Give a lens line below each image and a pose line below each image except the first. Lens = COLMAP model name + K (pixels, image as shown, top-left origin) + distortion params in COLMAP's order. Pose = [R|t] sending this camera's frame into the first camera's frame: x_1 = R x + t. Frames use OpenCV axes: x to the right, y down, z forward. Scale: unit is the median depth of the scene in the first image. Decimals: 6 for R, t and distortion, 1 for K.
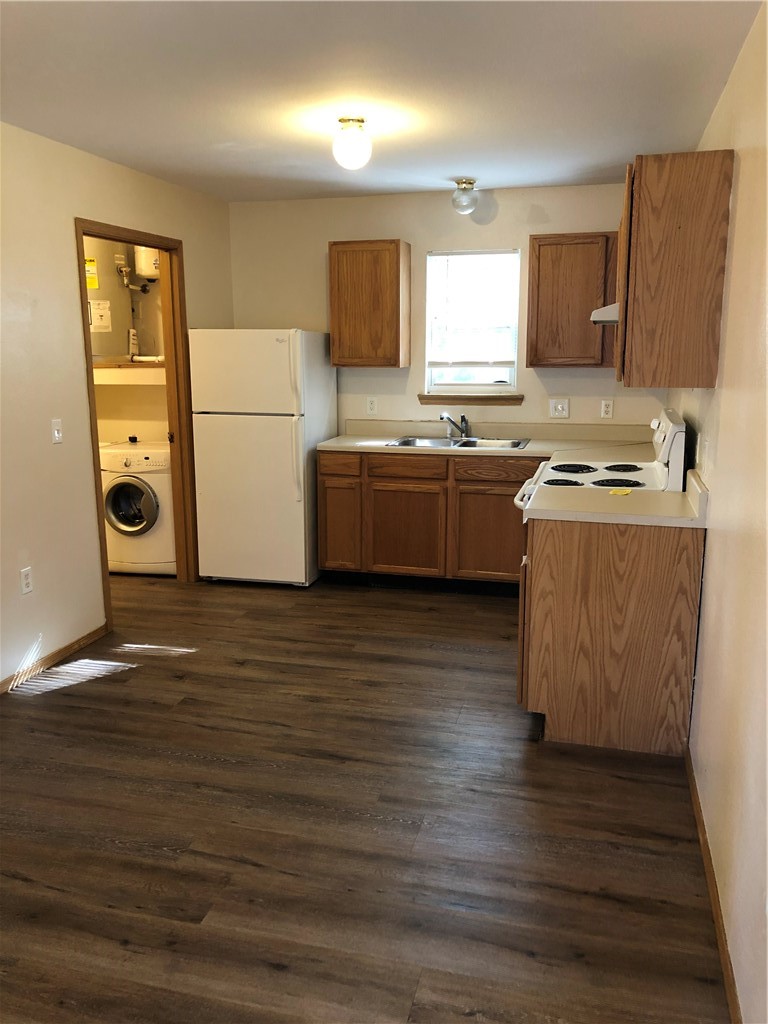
lens RADIAL K [[843.8, 0, 384.6], [0, 843.8, 509.1], [0, 0, 1]] dist [0.037315, -0.037205]
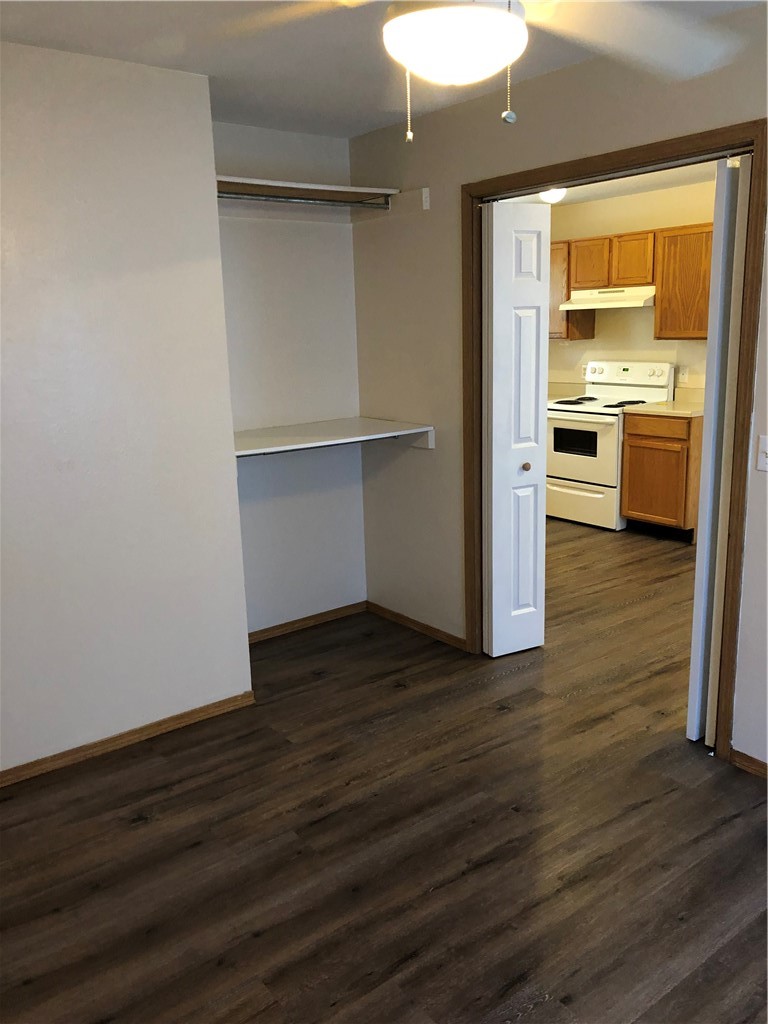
lens RADIAL K [[843.8, 0, 383.8], [0, 843.8, 511.3], [0, 0, 1]] dist [0.037315, -0.037205]
pose [[0.605431, -0.192447, 0.772281, -1.270507], [0.184918, 0.977786, 0.098690, -0.071255], [-0.774118, 0.083058, 0.627569, 0.310698]]
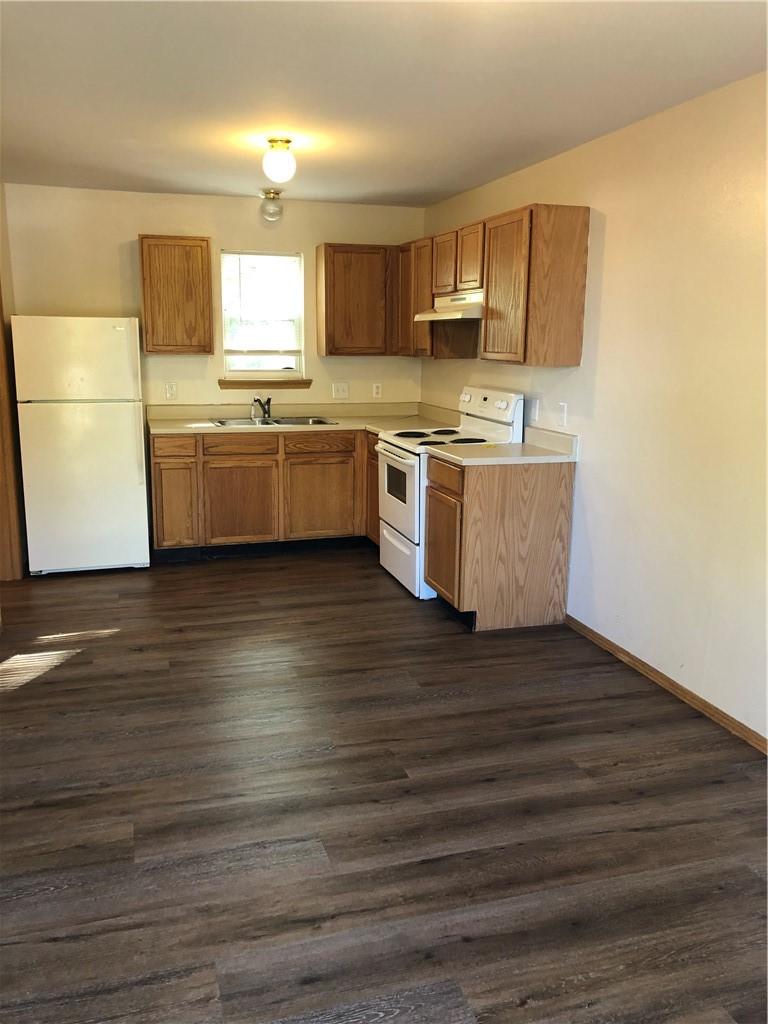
lens RADIAL K [[843.8, 0, 385.2], [0, 843.8, 510.1], [0, 0, 1]] dist [0.037315, -0.037205]
pose [[0.844149, -0.096455, 0.527360, -0.503056], [0.093092, 0.995111, 0.032995, 0.020027], [-0.527964, 0.021241, 0.849001, -0.049453]]
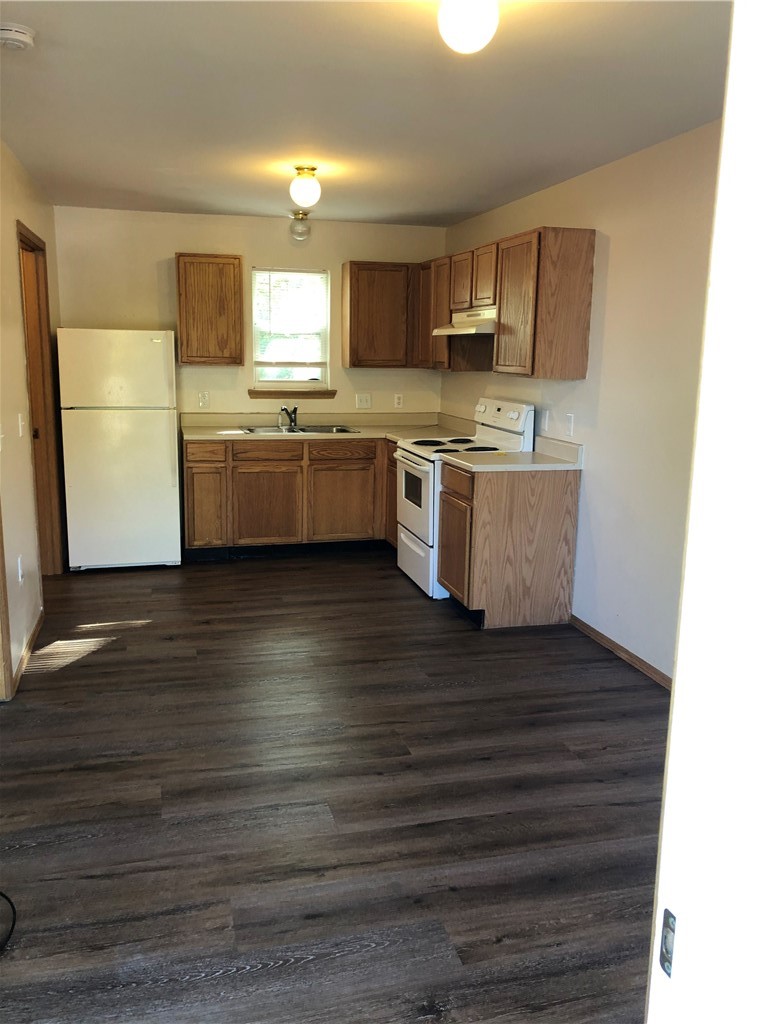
lens RADIAL K [[843.8, 0, 383.0], [0, 843.8, 512.2], [0, 0, 1]] dist [0.037315, -0.037205]
pose [[0.865266, -0.079247, 0.495009, -0.522365], [0.080359, 0.996583, 0.019079, 0.030795], [-0.494830, 0.023270, 0.868678, -0.119530]]
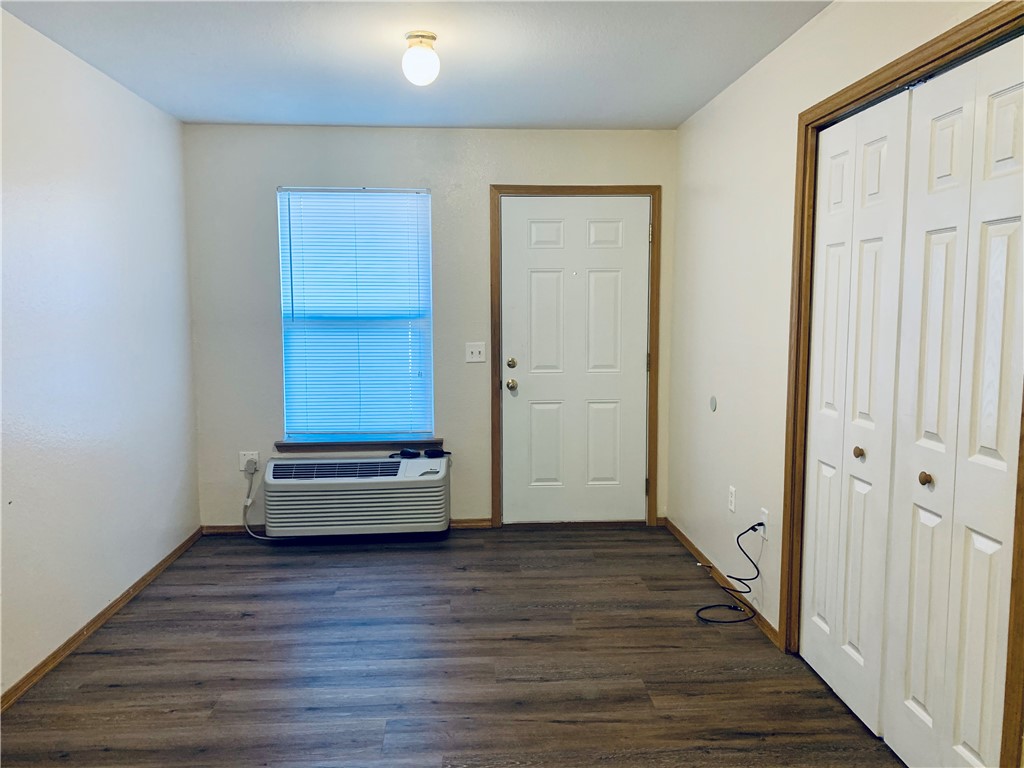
lens RADIAL K [[793.1, 0, 500.5], [0, 793.1, 383.1], [0, 0, 1]] dist [0.015885, -0.023431]
pose [[-0.951585, 0.035833, -0.305291, -0.020245], [-0.056583, 0.955791, 0.288552, -0.190614], [0.302134, 0.291856, -0.907489, 1.113279]]
